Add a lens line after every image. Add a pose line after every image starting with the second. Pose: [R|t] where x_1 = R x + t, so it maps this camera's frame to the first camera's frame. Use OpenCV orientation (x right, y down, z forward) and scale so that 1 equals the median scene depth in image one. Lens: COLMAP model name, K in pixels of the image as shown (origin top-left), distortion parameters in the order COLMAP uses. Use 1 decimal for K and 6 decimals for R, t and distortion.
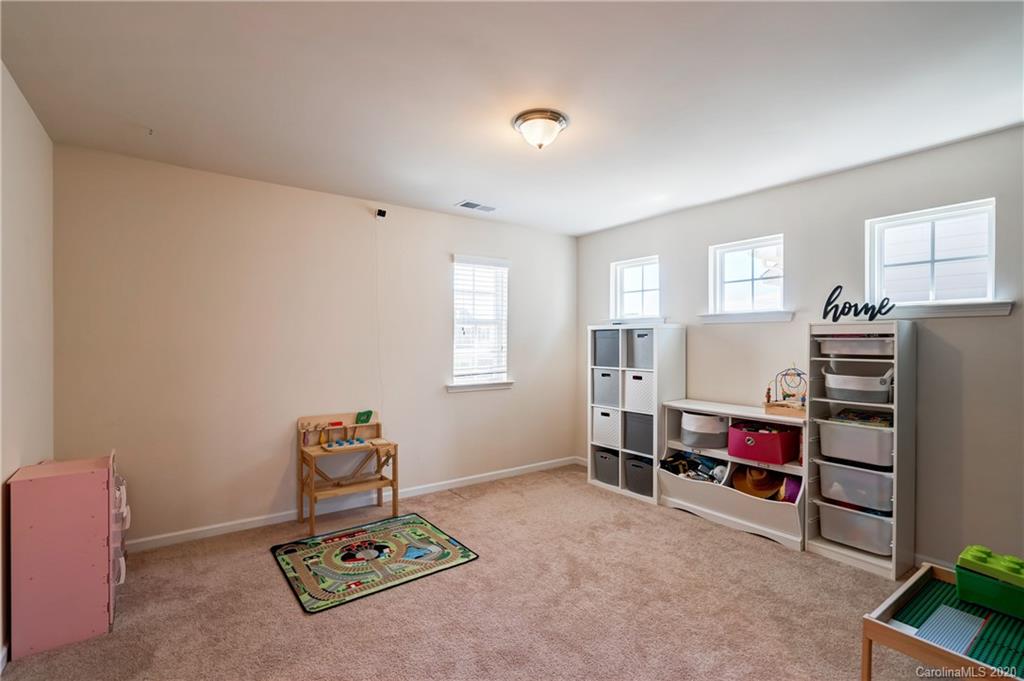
lens RADIAL K [[479.3, 0, 513.0], [0, 479.3, 336.6], [0, 0, 1]] dist [-0.000174, -0.000177]
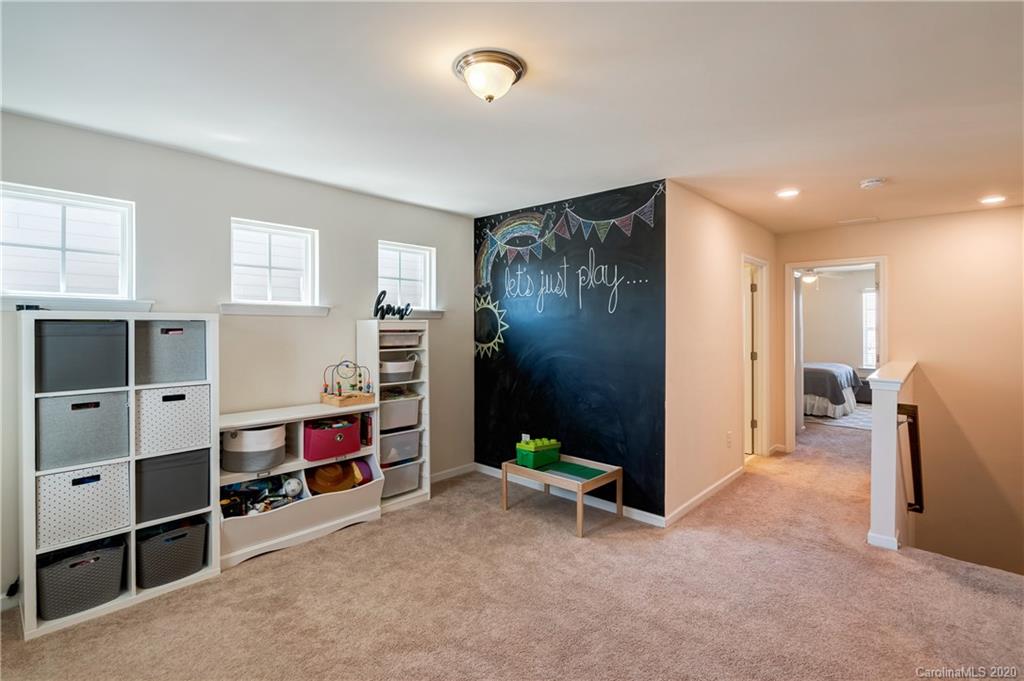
lens RADIAL K [[460.0, 0, 508.8], [0, 460.0, 334.9], [0, 0, 1]] dist [0.001610, 0.000229]
pose [[-0.176520, -0.014075, 0.984196, -0.492221], [-0.006418, 0.999893, 0.013149, -0.008765], [-0.984276, -0.003996, -0.176591, 0.810902]]
